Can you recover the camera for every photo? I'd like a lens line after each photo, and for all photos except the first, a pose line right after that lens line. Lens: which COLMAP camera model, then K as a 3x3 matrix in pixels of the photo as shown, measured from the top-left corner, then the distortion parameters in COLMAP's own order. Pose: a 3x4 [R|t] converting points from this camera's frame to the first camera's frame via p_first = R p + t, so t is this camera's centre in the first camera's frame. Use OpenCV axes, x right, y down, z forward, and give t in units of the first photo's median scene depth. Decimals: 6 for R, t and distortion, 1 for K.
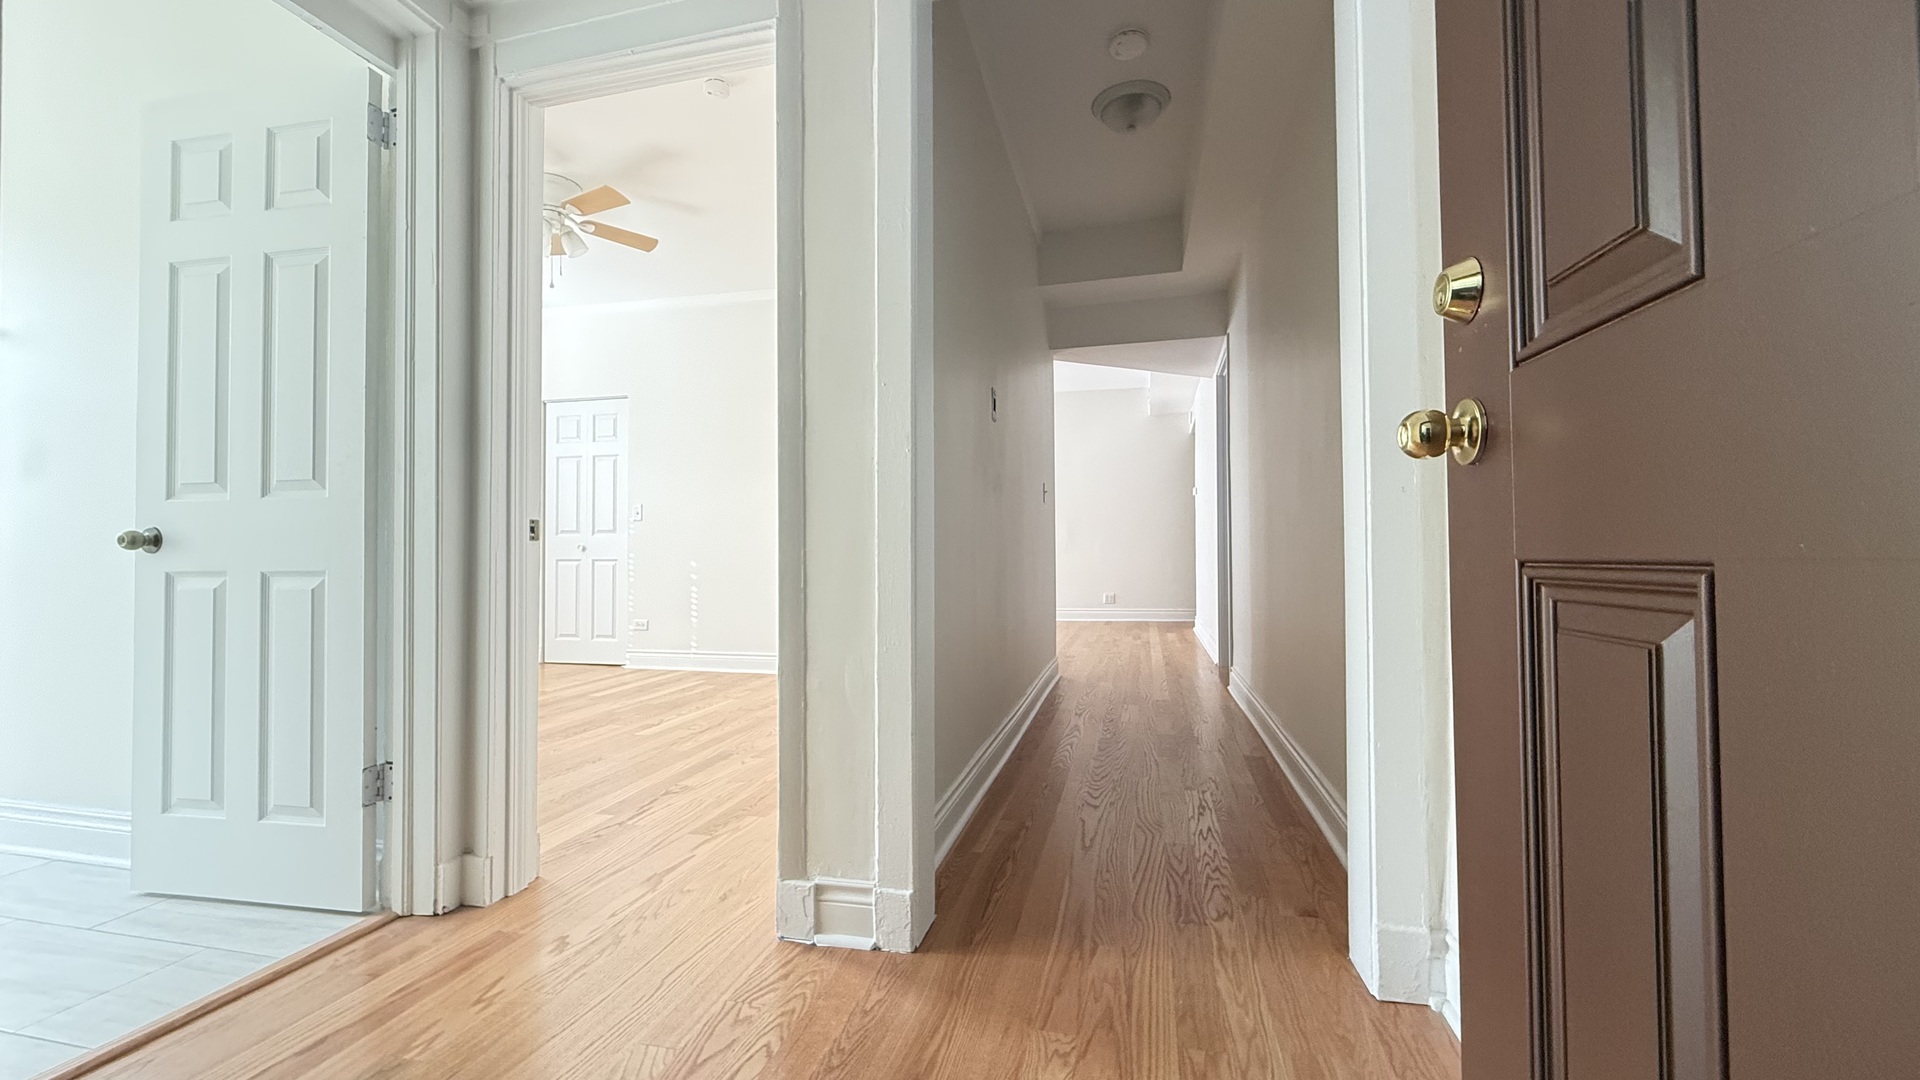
lens RADIAL K [[759.6, 0, 965.7], [0, 759.6, 537.5], [0, 0, 1]] dist [0.001255, 0.000009]
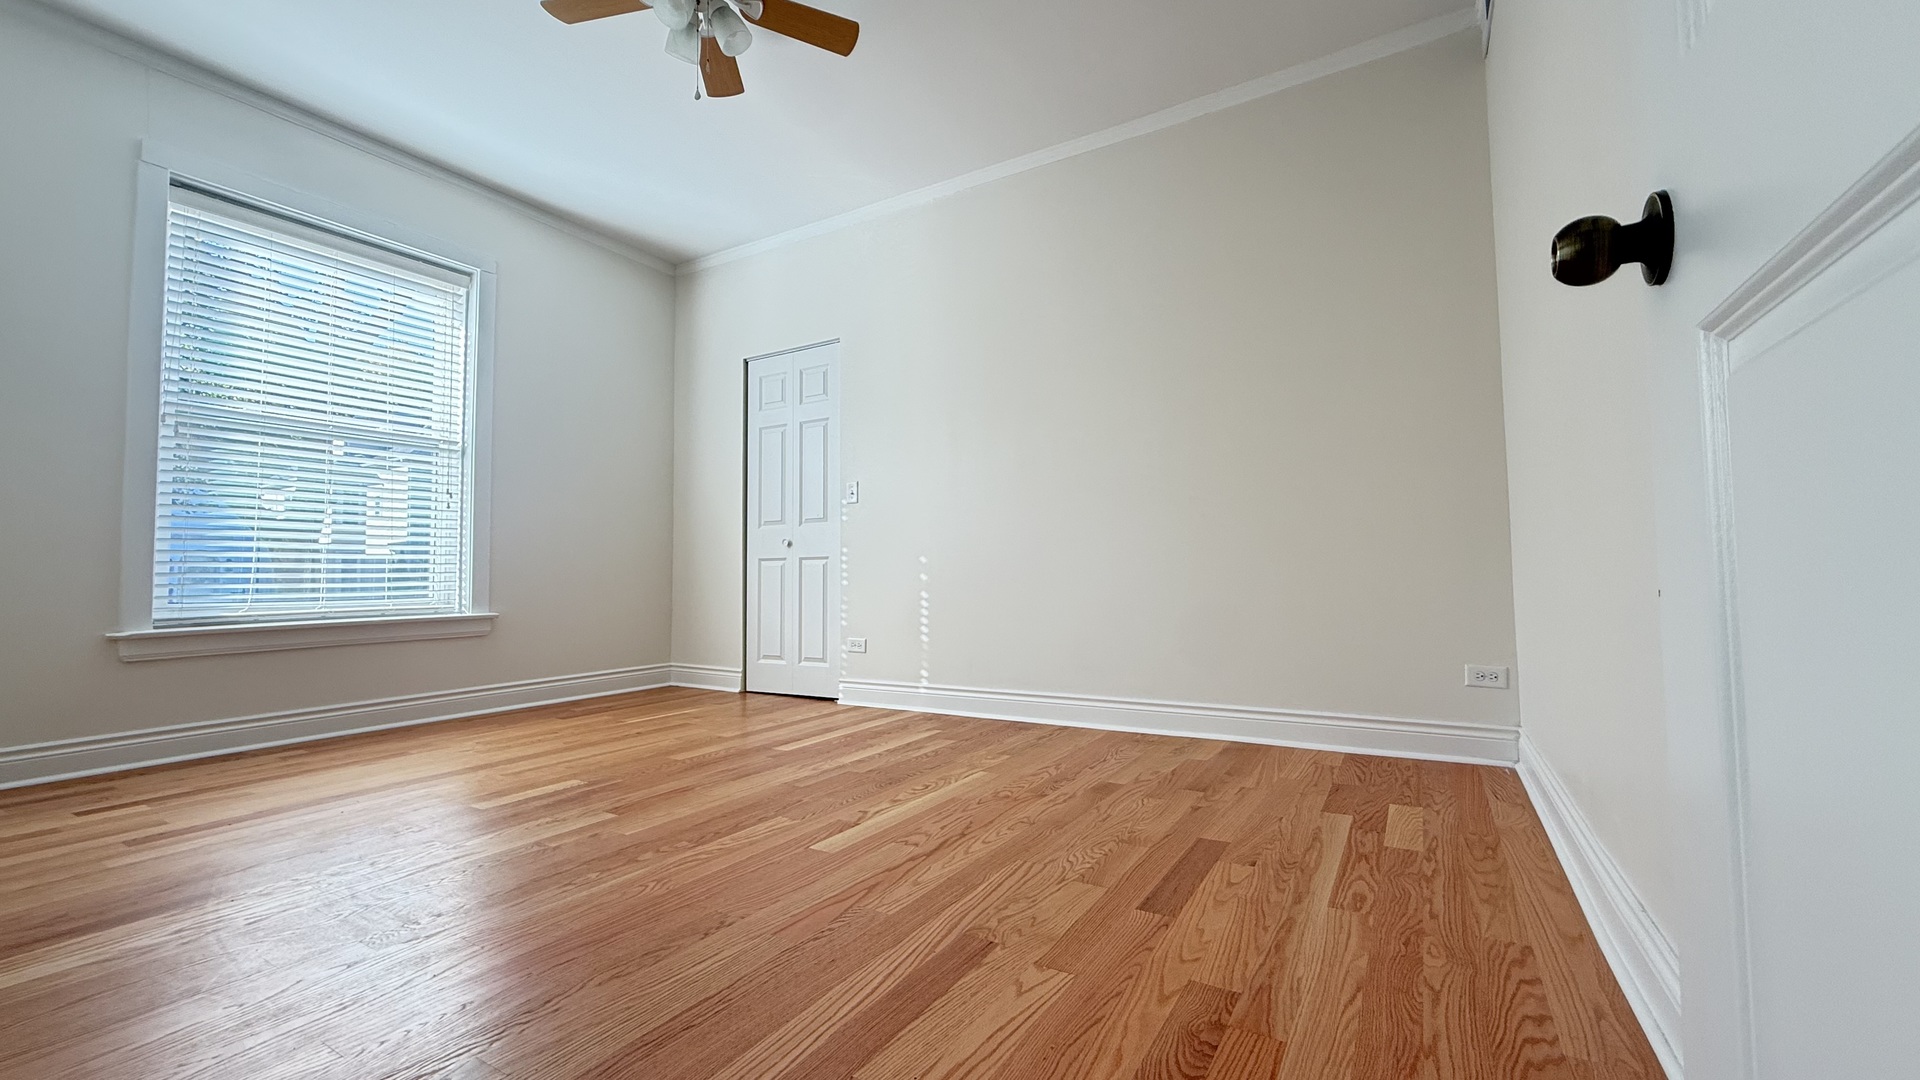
lens RADIAL K [[759.6, 0, 960.9], [0, 759.6, 538.1], [0, 0, 1]] dist [0.001255, 0.000009]
pose [[0.952033, -0.024833, -0.304986, -0.109053], [0.013752, 0.999167, -0.038429, 0.042161], [0.305686, 0.032392, 0.951581, 0.336956]]
